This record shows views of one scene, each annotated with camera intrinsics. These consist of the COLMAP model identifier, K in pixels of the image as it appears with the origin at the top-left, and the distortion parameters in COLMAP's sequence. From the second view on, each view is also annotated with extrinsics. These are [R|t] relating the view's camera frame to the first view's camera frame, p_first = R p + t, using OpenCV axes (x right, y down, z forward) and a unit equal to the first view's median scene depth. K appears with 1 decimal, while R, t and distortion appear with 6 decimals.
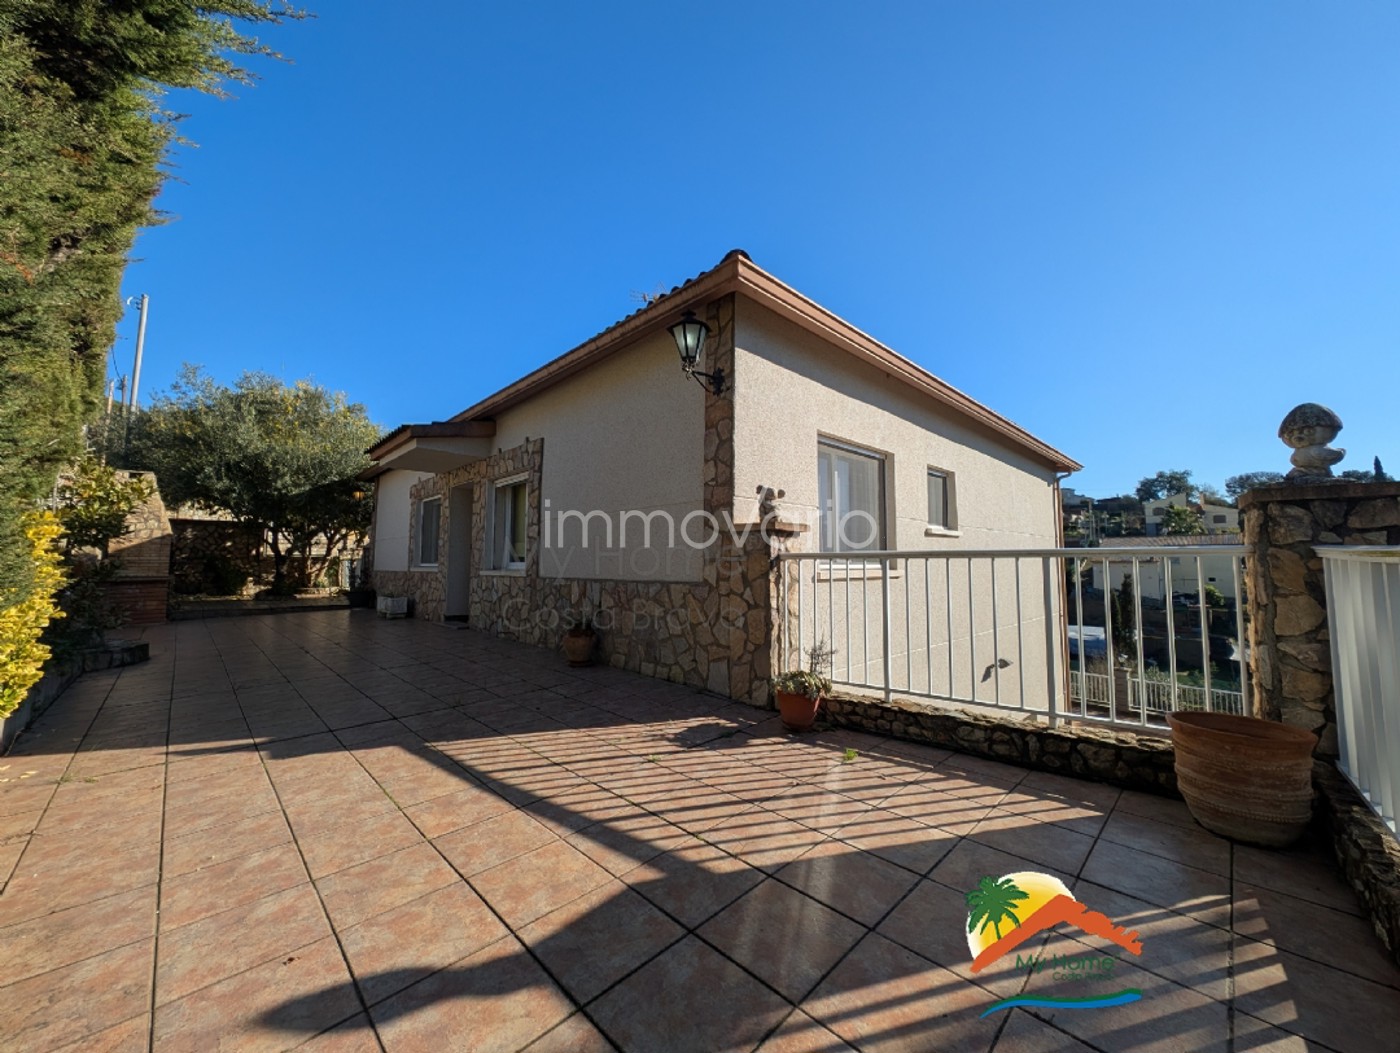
lens RADIAL K [[511.8, 0, 700.1], [0, 511.8, 532.1], [0, 0, 1]] dist [0.000779, -0.000015]
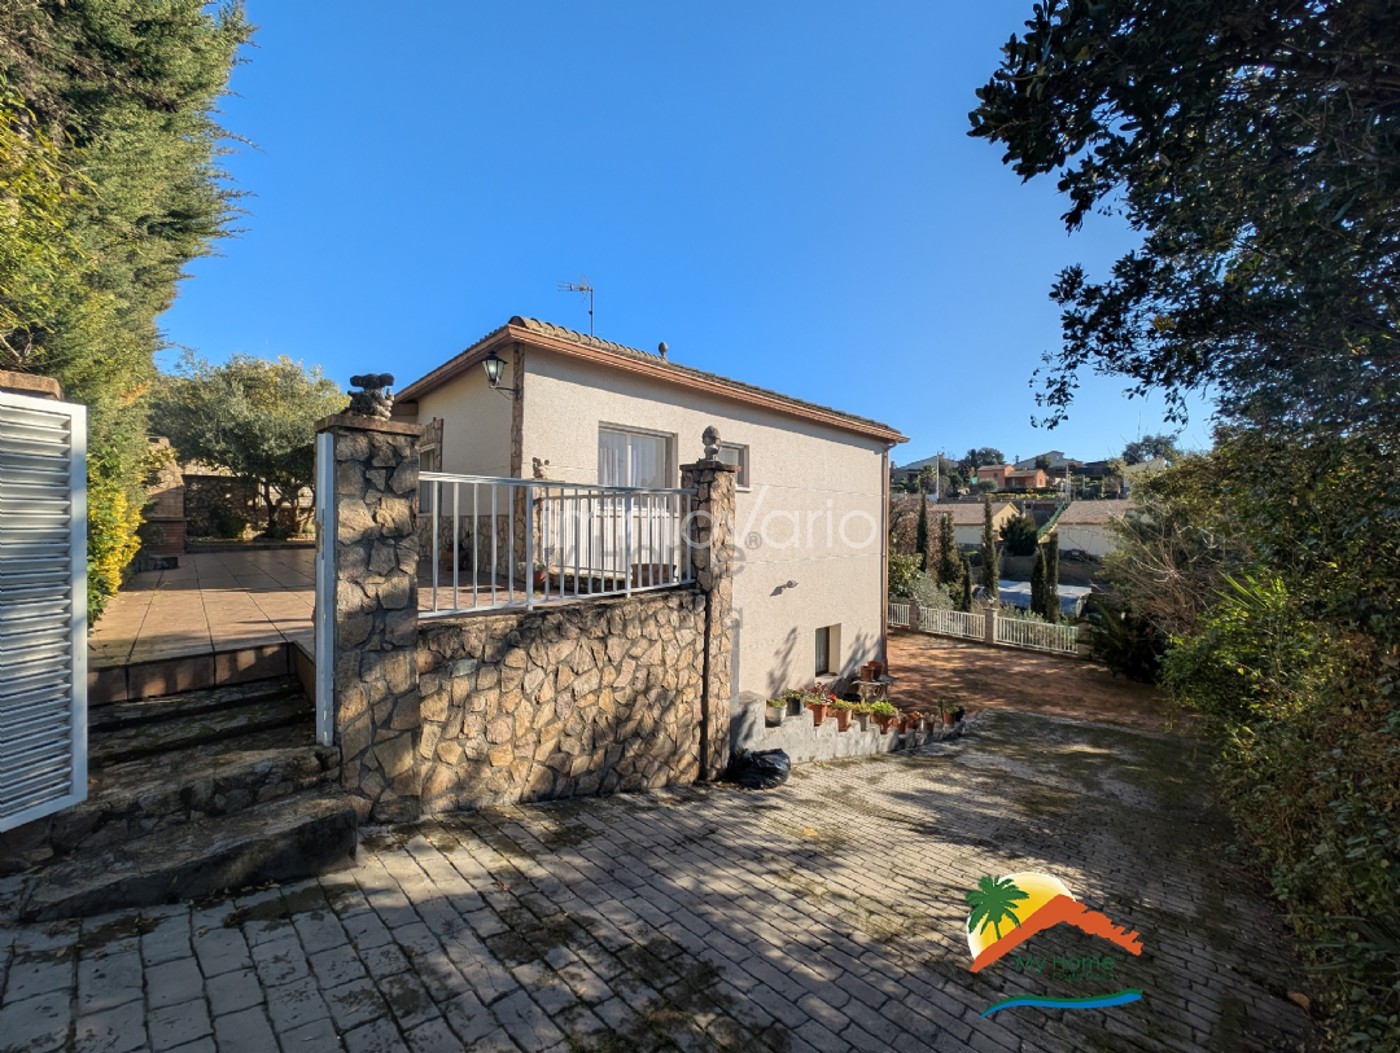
lens RADIAL K [[511.8, 0, 700.1], [0, 511.8, 532.1], [0, 0, 1]] dist [0.000779, -0.000015]
pose [[0.999951, 0.009356, -0.003177, 0.244984], [-0.009081, 0.996946, 0.077569, 0.007575], [0.003893, -0.077537, 0.996982, -0.259419]]
